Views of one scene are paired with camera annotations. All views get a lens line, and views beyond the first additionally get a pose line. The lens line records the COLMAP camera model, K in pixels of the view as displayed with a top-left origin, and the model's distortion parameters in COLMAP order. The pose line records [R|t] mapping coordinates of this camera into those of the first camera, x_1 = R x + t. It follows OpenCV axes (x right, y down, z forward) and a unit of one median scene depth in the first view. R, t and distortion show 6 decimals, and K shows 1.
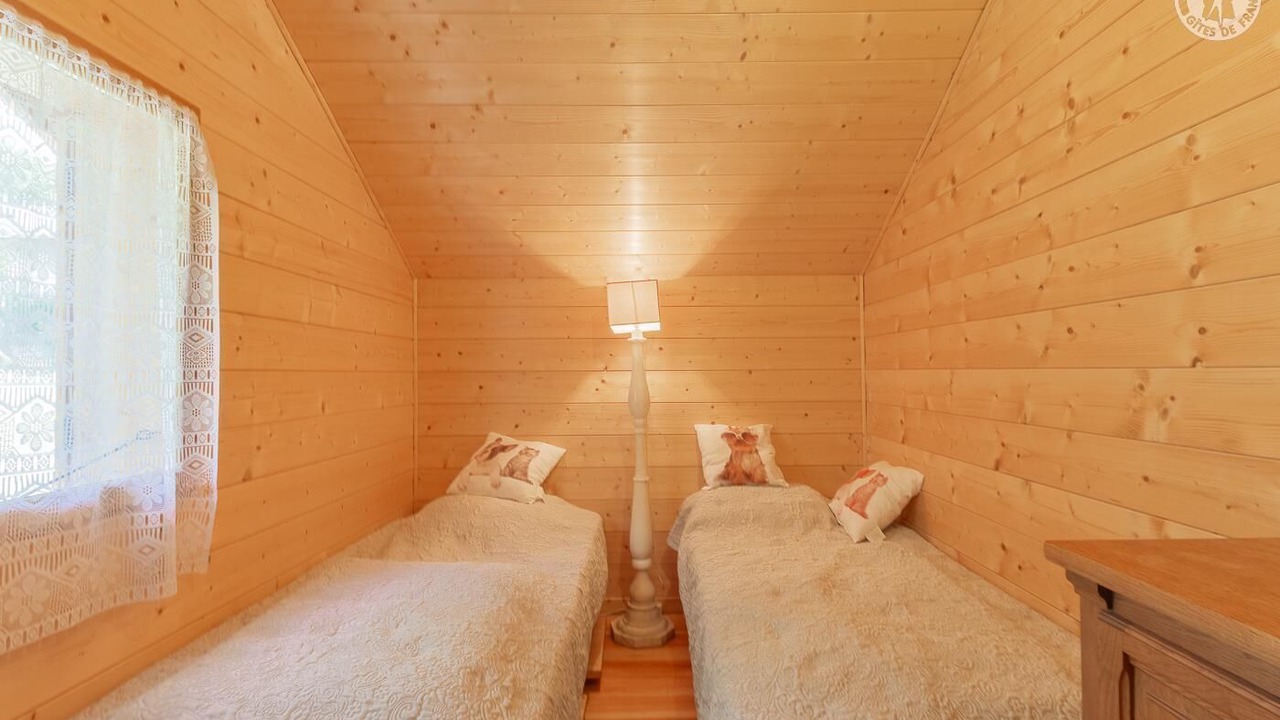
lens RADIAL K [[586.5, 0, 646.9], [0, 586.5, 361.0], [0, 0, 1]] dist [0.002576, -0.000502]
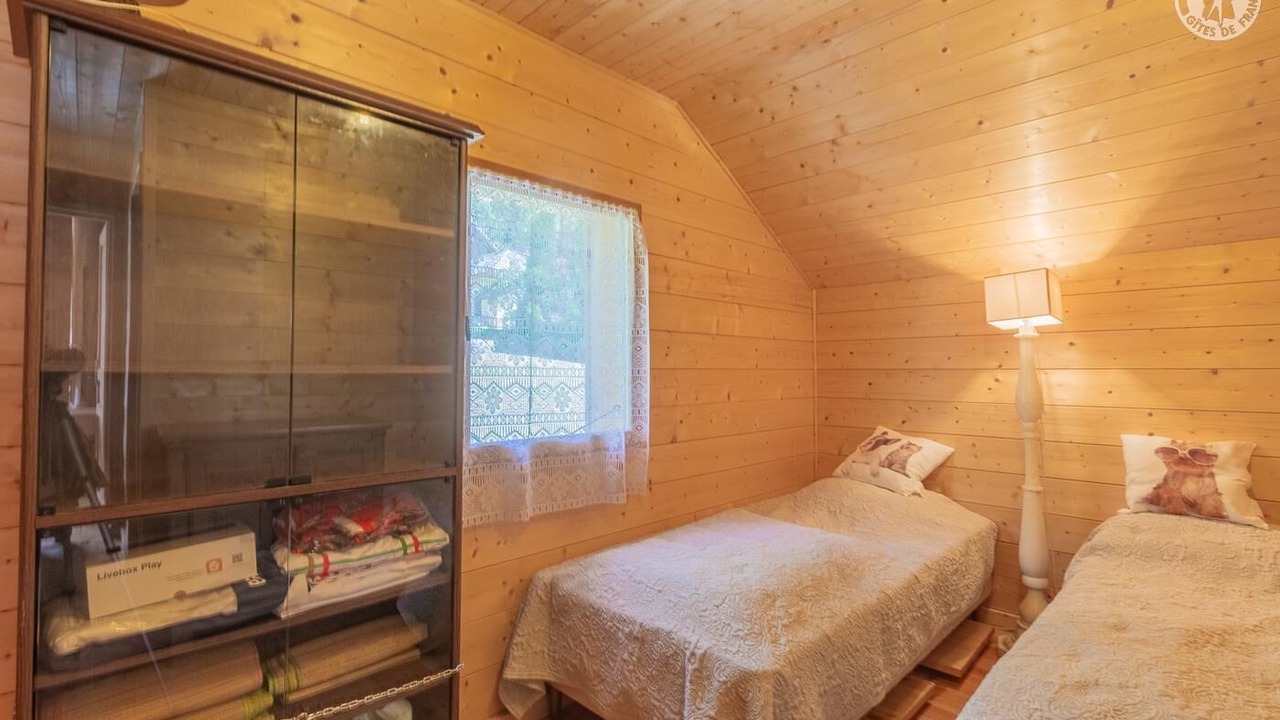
lens RADIAL K [[586.5, 0, 646.9], [0, 586.5, 361.0], [0, 0, 1]] dist [0.002576, -0.000502]
pose [[0.705596, -0.006448, -0.708585, 0.218682], [0.011509, 0.999931, 0.002361, -0.005695], [0.708521, -0.009821, 0.705622, -0.066156]]
